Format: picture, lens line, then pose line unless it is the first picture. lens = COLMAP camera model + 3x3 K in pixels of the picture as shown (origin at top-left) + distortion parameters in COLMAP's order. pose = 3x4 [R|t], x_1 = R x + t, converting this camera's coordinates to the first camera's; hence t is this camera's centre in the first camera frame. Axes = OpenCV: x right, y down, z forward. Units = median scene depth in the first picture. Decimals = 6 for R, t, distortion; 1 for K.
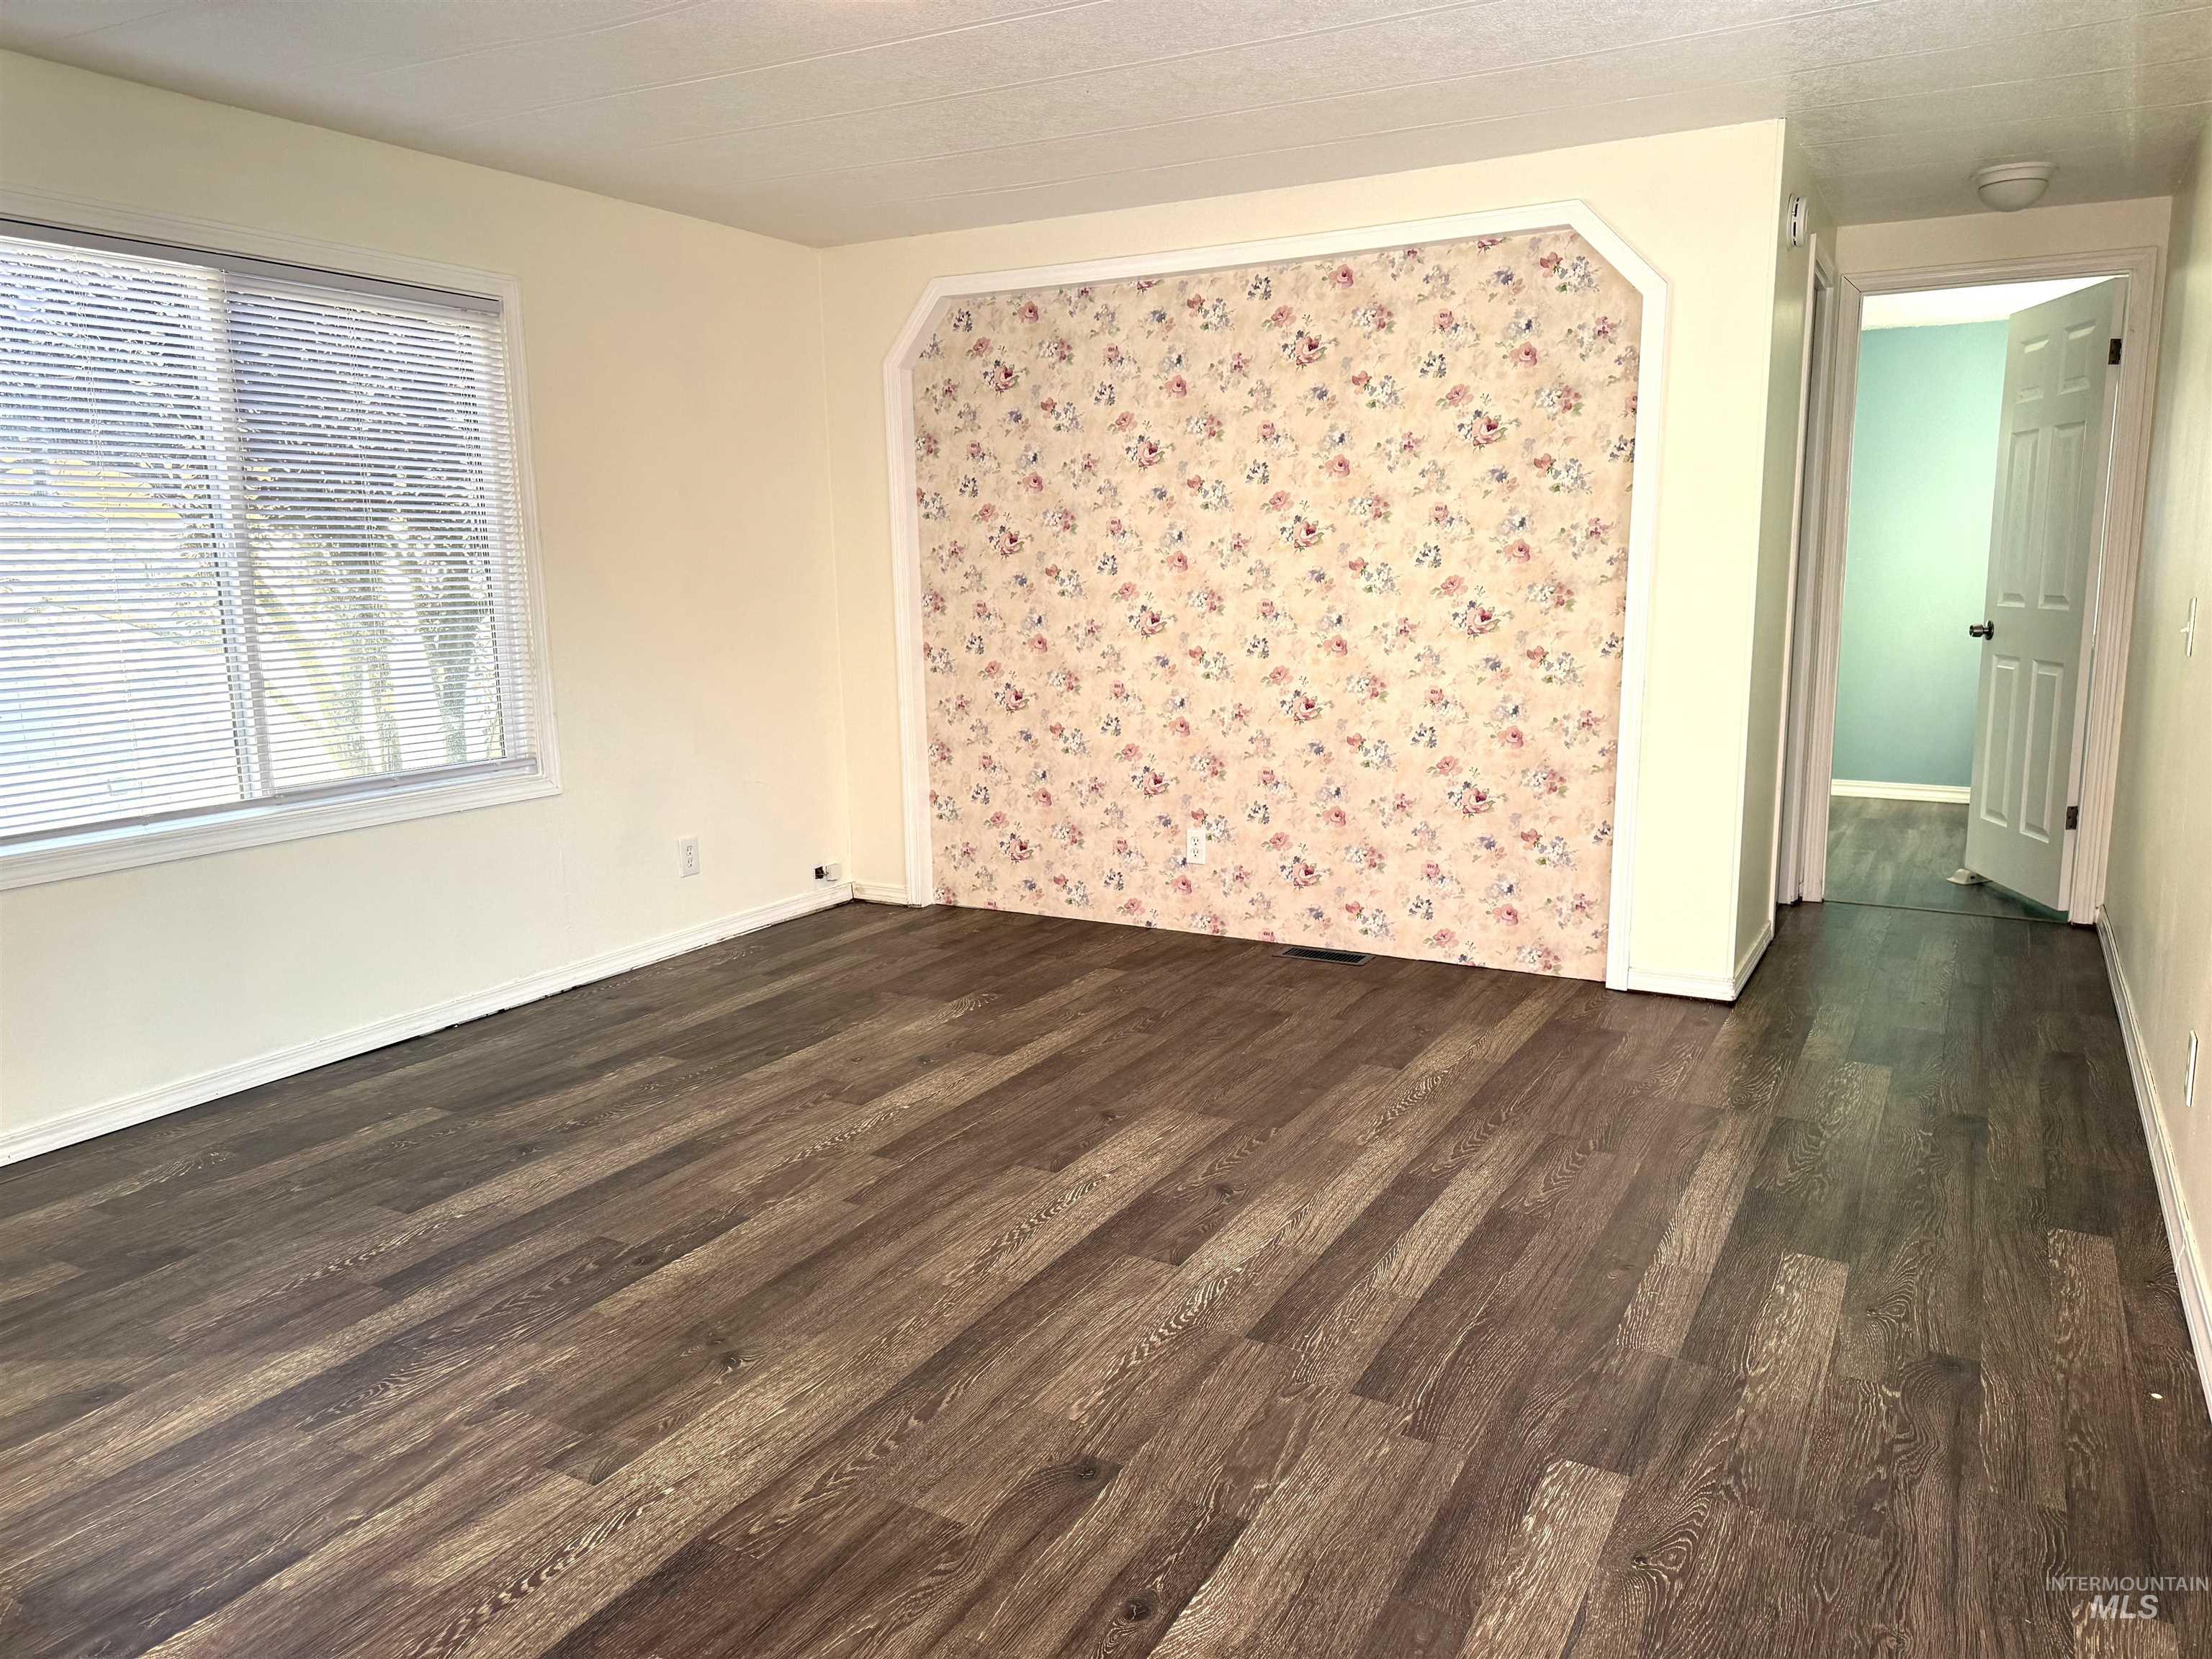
lens RADIAL K [[1553.4, 0, 1103.7], [0, 1553.4, 840.7], [0, 0, 1]] dist [0.041989, -0.055396]
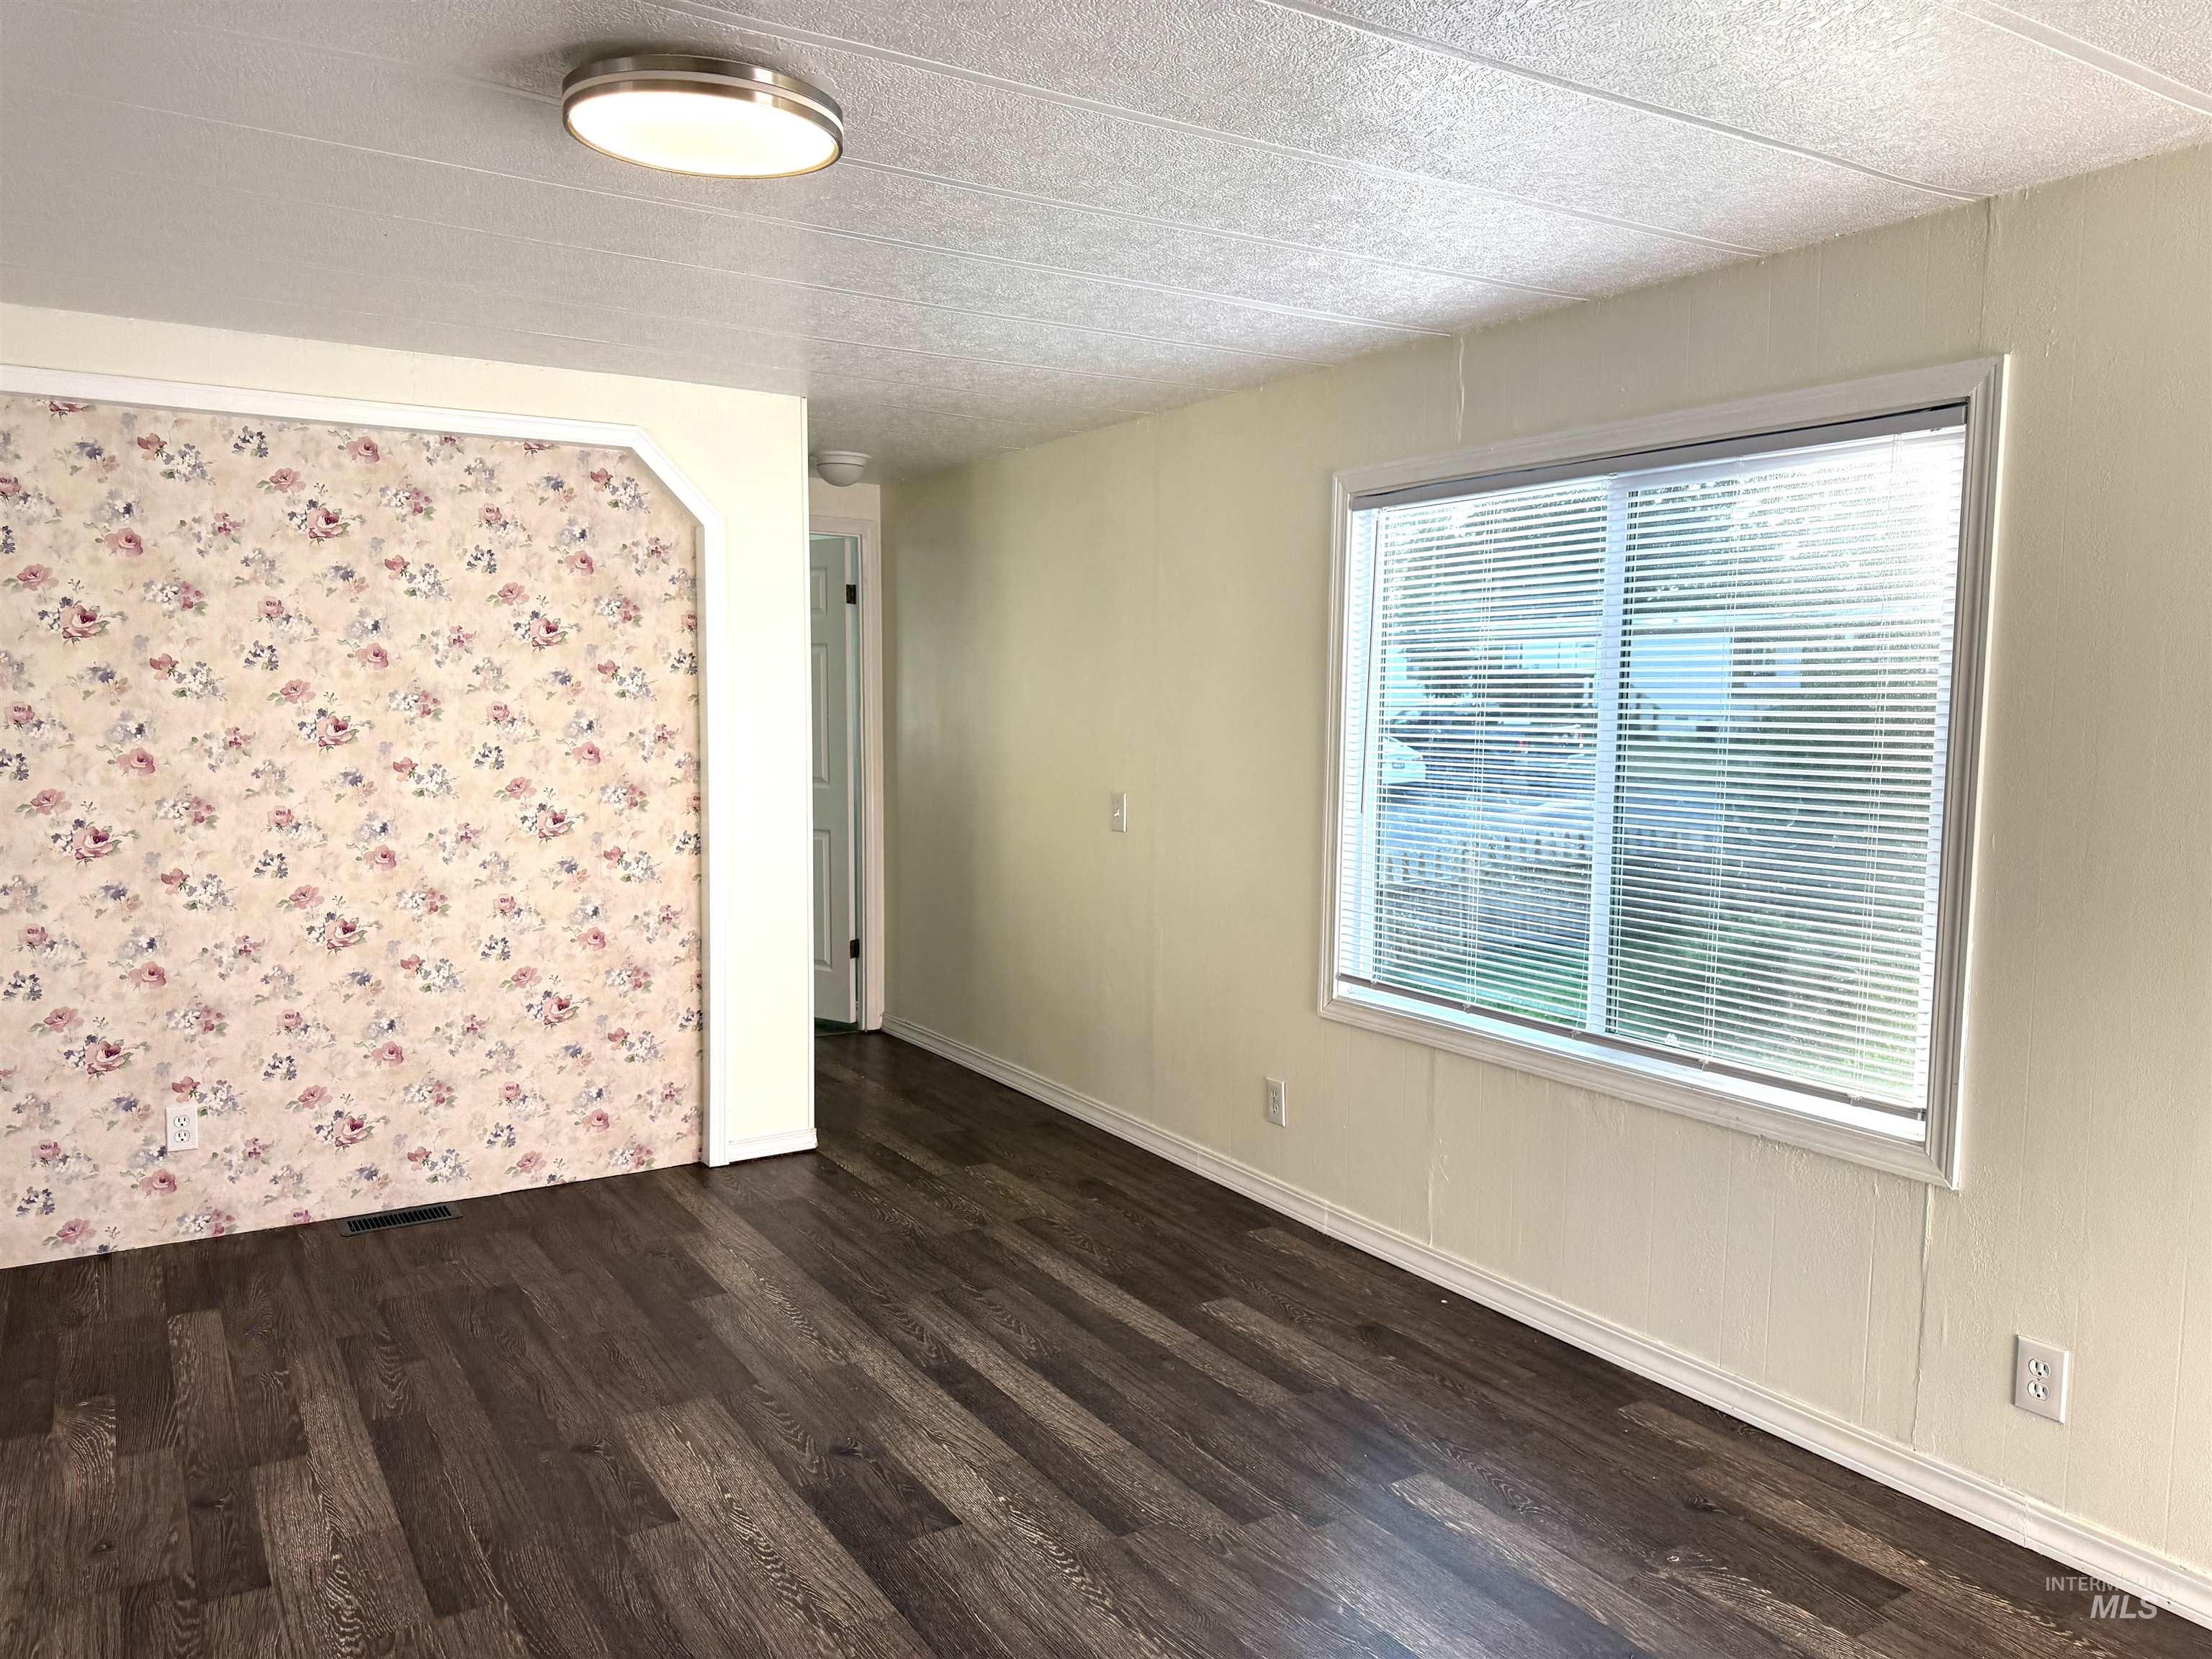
lens RADIAL K [[1553.4, 0, 1118.3], [0, 1553.4, 806.4], [0, 0, 1]] dist [0.041989, -0.055396]
pose [[0.469238, -0.045696, 0.881889, -0.467379], [0.138216, 0.990153, -0.022236, -0.085094], [-0.872188, 0.132325, 0.470933, 0.245124]]
